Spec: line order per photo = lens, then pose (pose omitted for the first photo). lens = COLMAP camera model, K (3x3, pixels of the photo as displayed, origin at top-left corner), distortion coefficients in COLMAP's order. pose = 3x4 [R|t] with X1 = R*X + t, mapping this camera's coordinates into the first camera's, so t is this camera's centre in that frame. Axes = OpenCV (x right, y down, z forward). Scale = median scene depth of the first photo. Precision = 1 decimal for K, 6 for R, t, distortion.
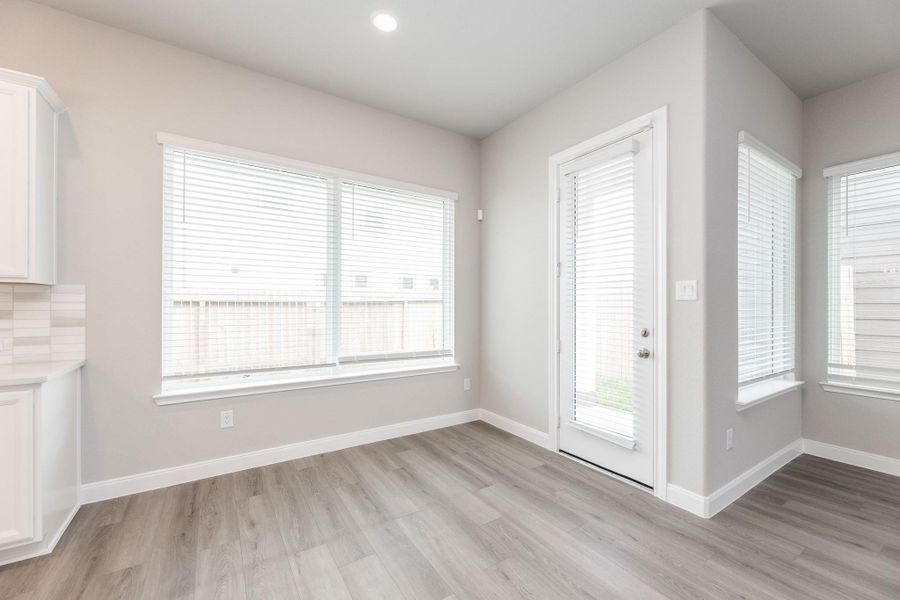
lens RADIAL K [[373.6, 0, 456.6], [0, 373.6, 301.6], [0, 0, 1]] dist [-0.000236, -0.000150]
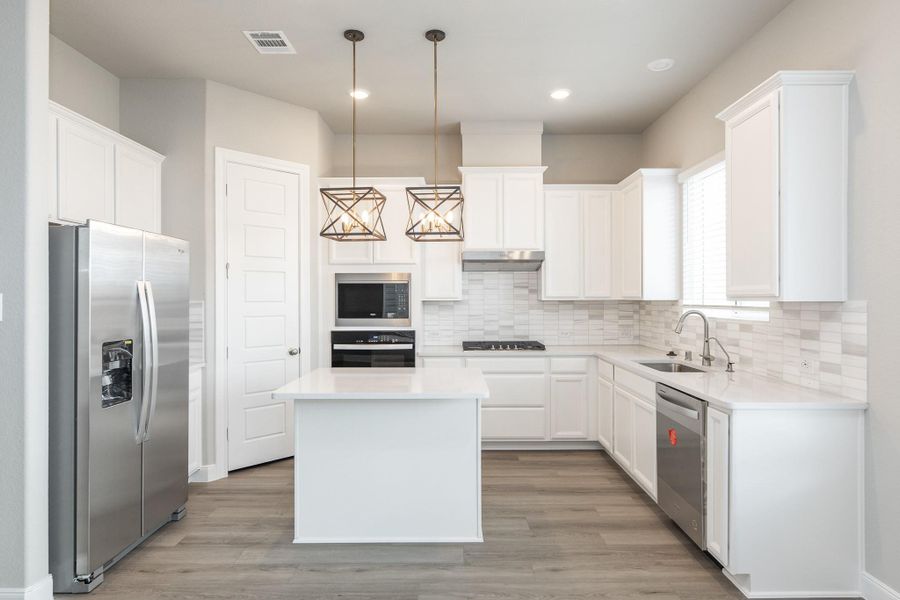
lens RADIAL K [[524.0, 0, 447.9], [0, 524.0, 300.6], [0, 0, 1]] dist [0.003619, -0.001202]
pose [[-0.564968, 0.001012, -0.825112, 0.324199], [0.004154, 0.999990, -0.001618, -0.046428], [0.825102, -0.004342, -0.564967, 0.902262]]
